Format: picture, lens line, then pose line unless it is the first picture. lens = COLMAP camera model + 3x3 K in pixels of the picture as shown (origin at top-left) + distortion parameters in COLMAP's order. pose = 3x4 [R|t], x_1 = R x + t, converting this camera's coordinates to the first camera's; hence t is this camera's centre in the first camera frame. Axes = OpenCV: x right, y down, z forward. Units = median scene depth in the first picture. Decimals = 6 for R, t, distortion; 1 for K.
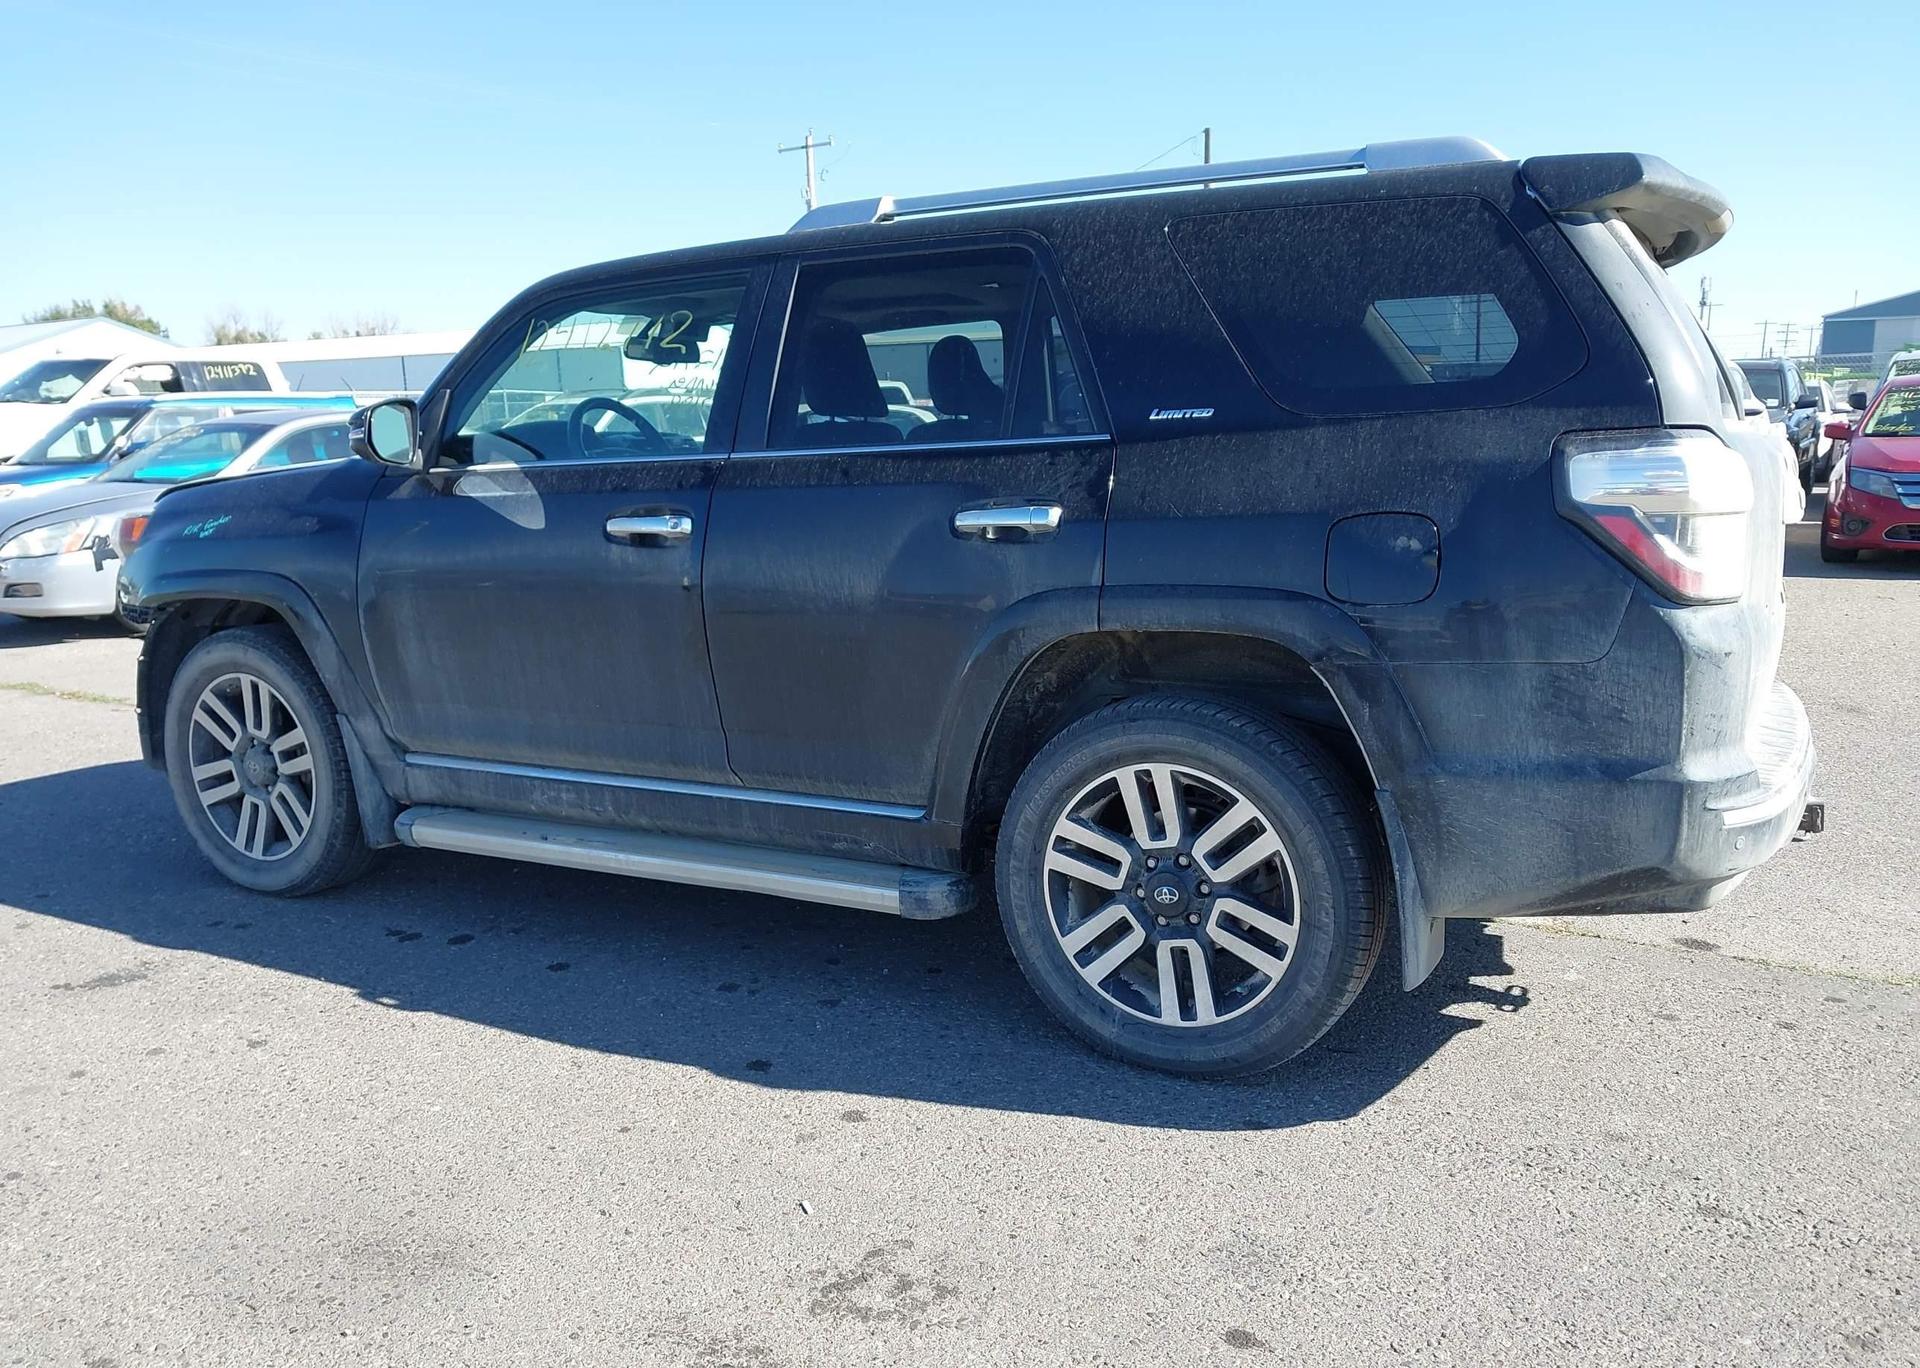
lens RADIAL K [[1539.9, 0, 953.0], [0, 1539.9, 709.5], [0, 0, 1]] dist [0.060992, -0.106694]
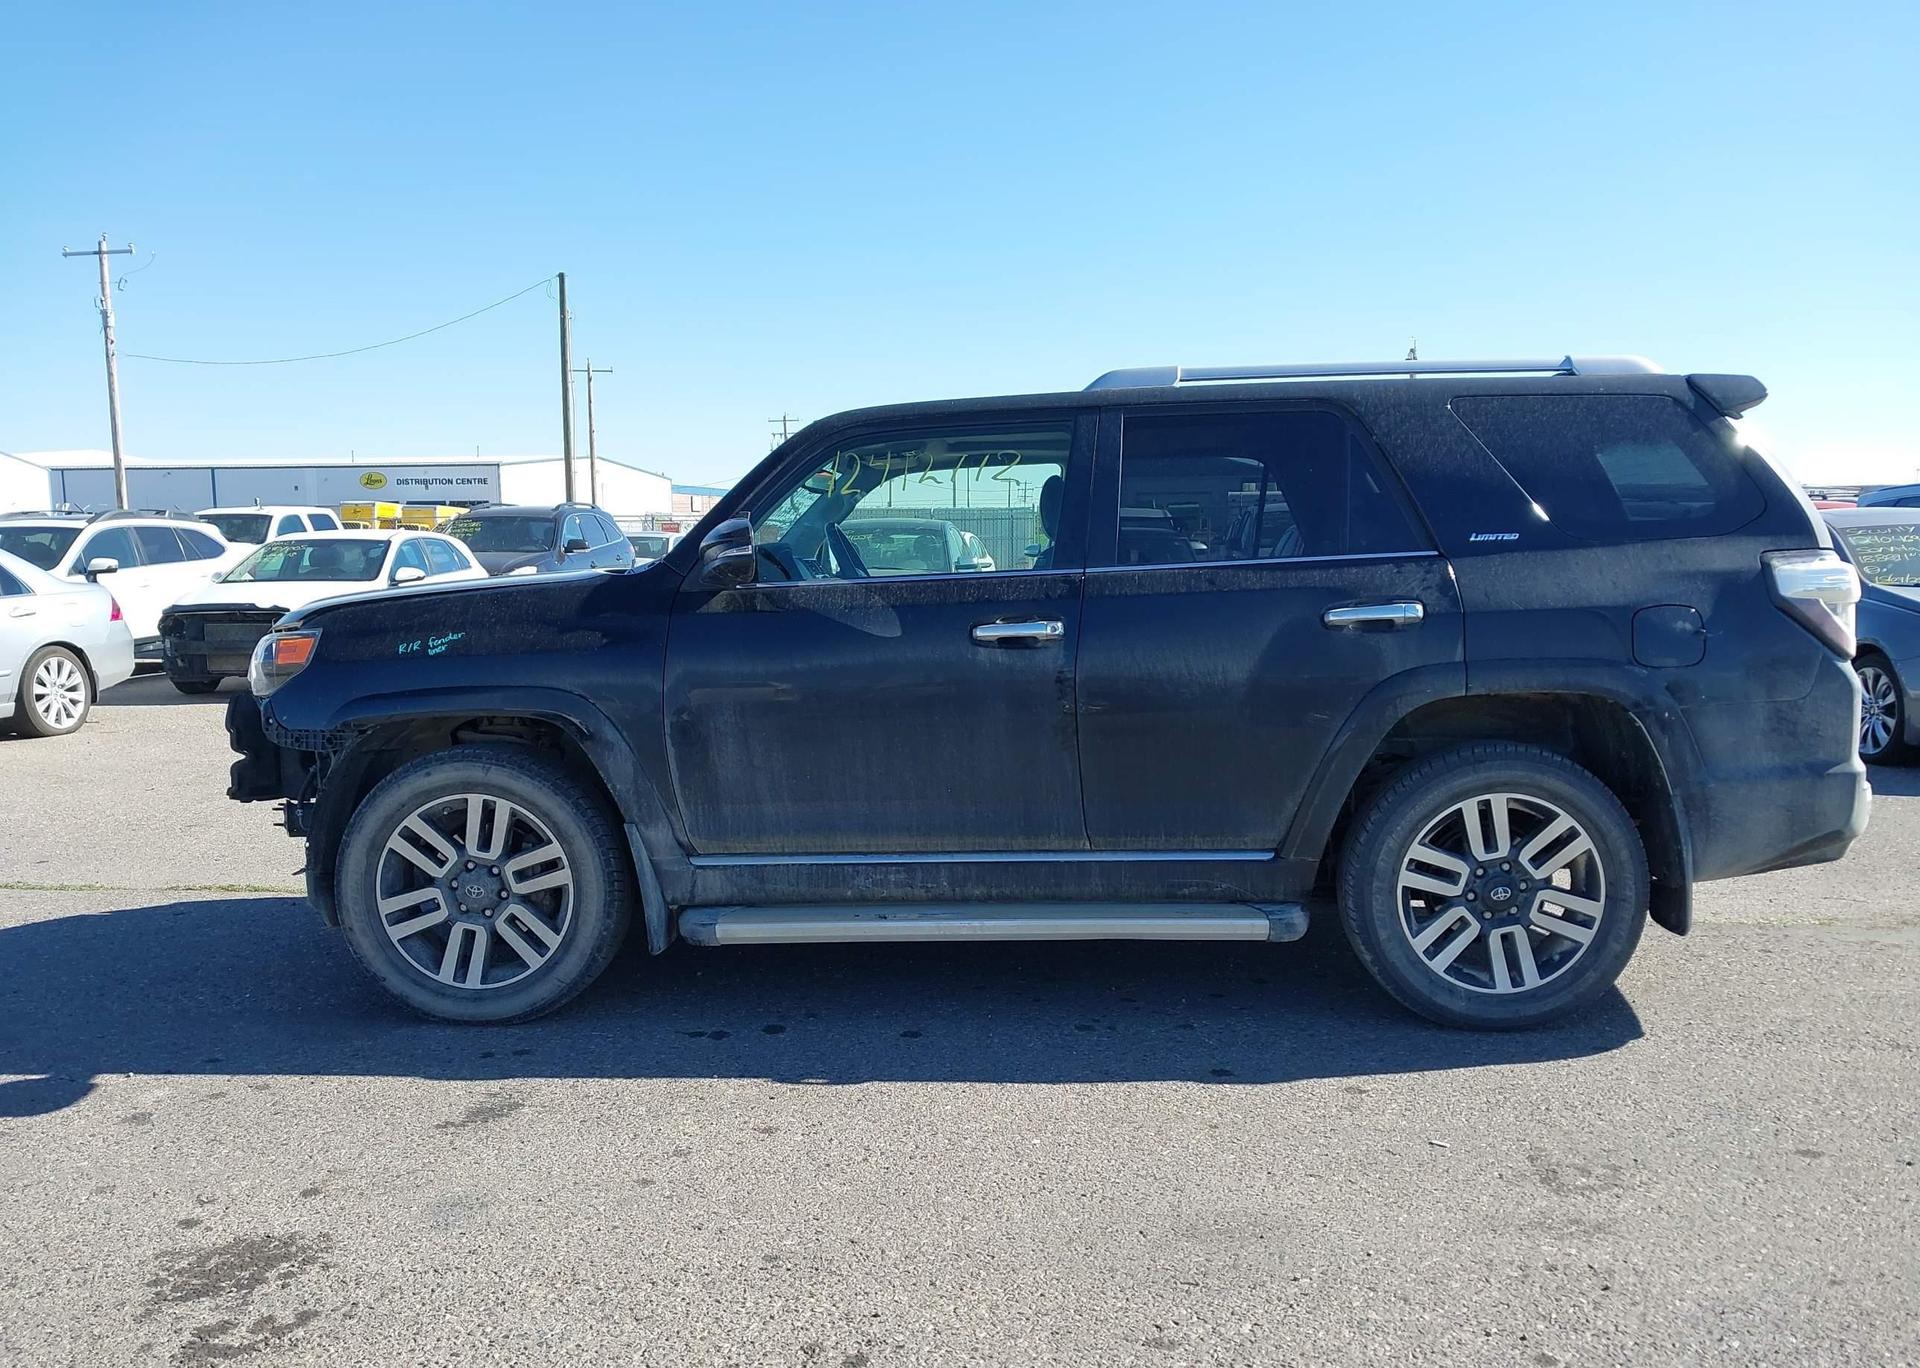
lens RADIAL K [[1539.9, 0, 974.2], [0, 1539.9, 681.7], [0, 0, 1]] dist [0.060992, -0.106694]
pose [[0.893893, -0.028636, 0.447365, -0.820746], [0.074941, 0.993460, -0.086150, 0.019272], [-0.441973, 0.110535, 0.890192, -0.009749]]
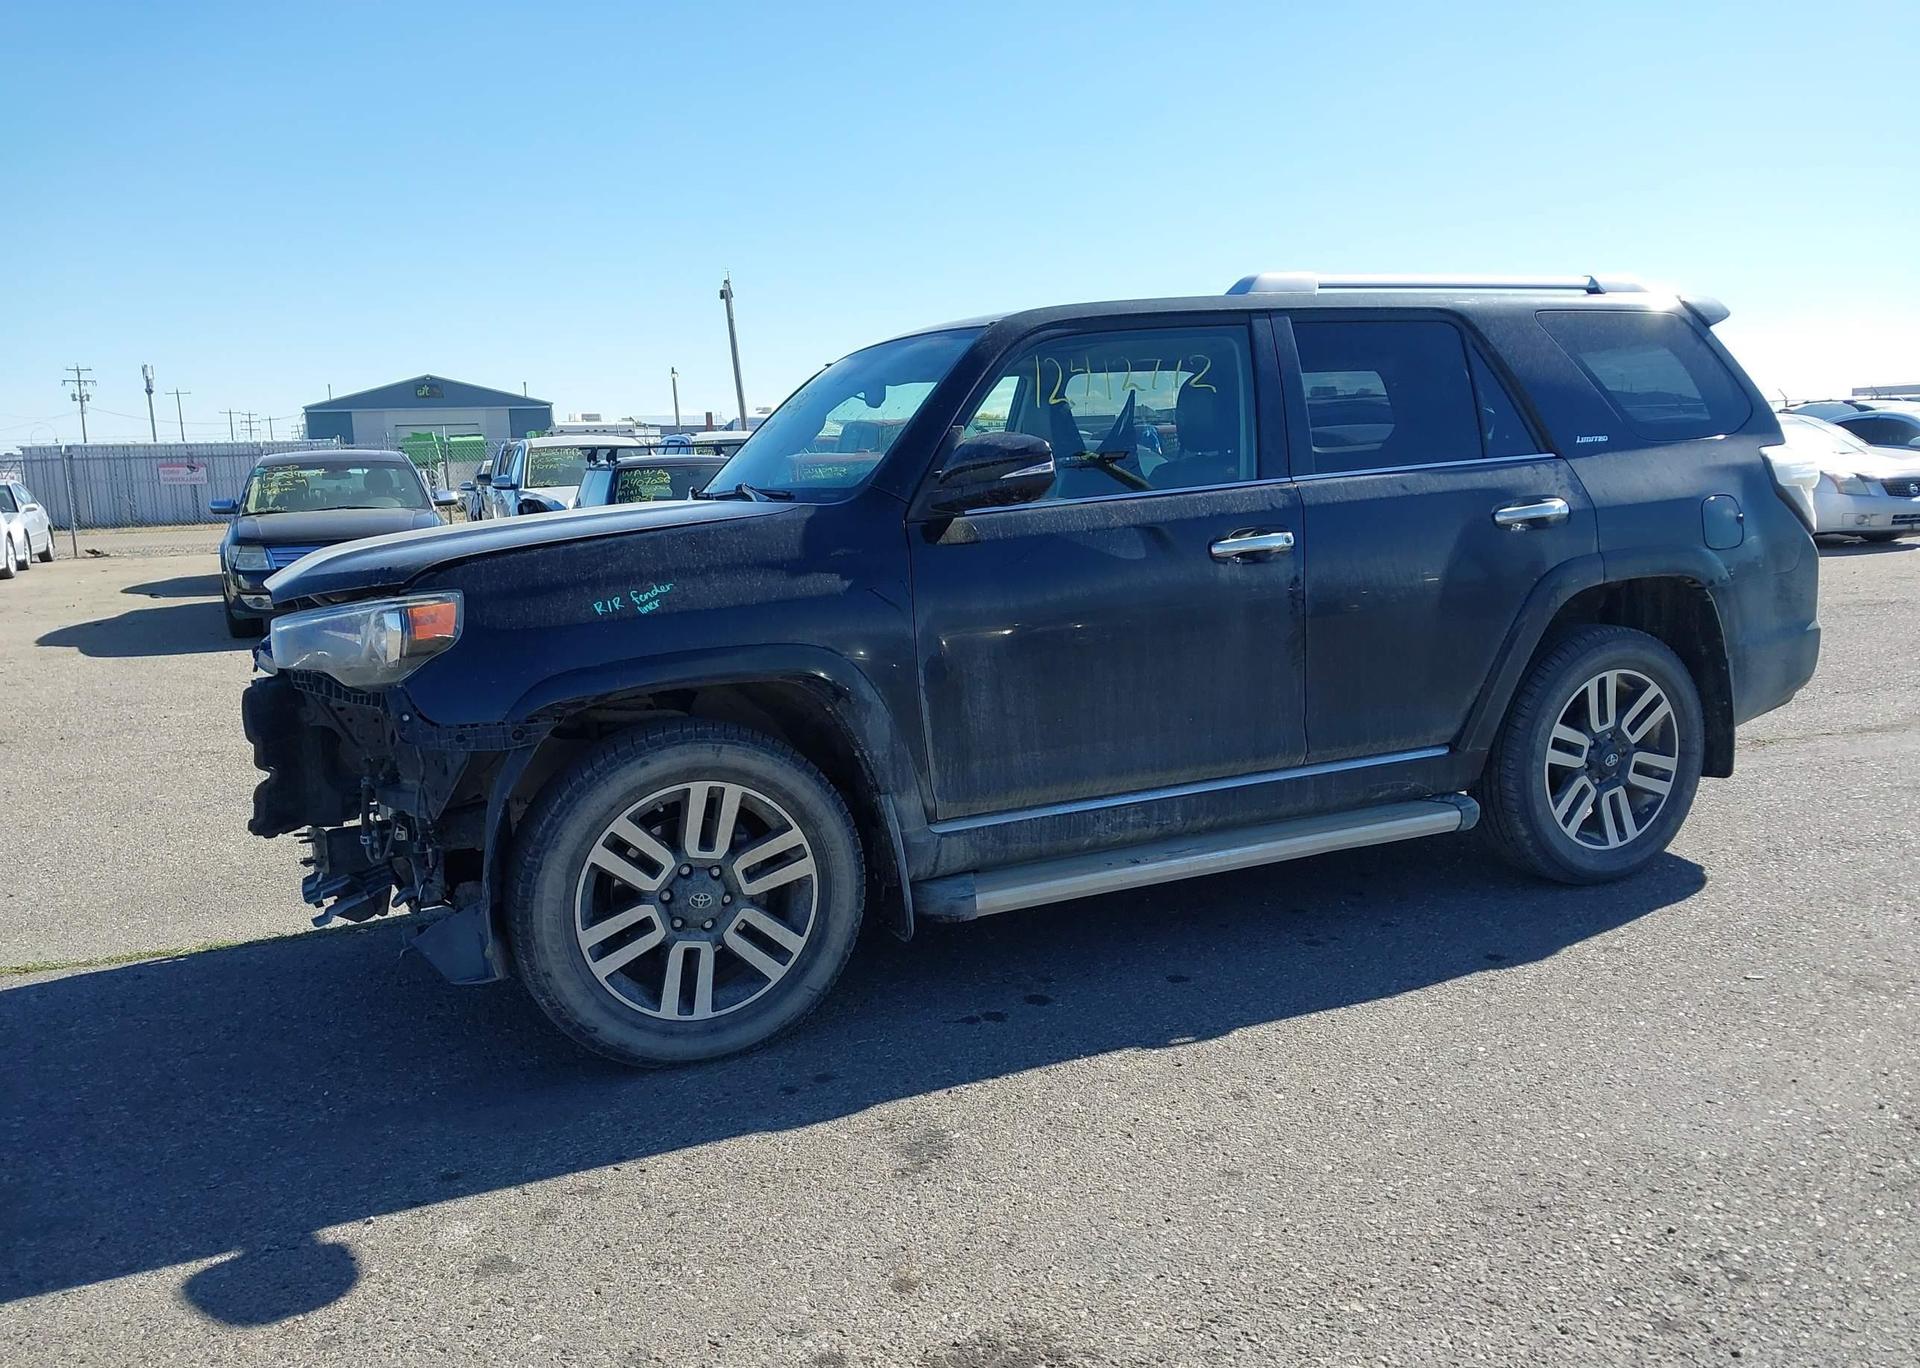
lens RADIAL K [[1539.9, 0, 982.7], [0, 1539.9, 689.0], [0, 0, 1]] dist [0.060992, -0.106694]
pose [[0.577462, -0.120590, 0.807463, -1.346144], [0.175717, 0.984210, 0.021321, -0.081282], [-0.797284, 0.129572, 0.589533, 0.565011]]
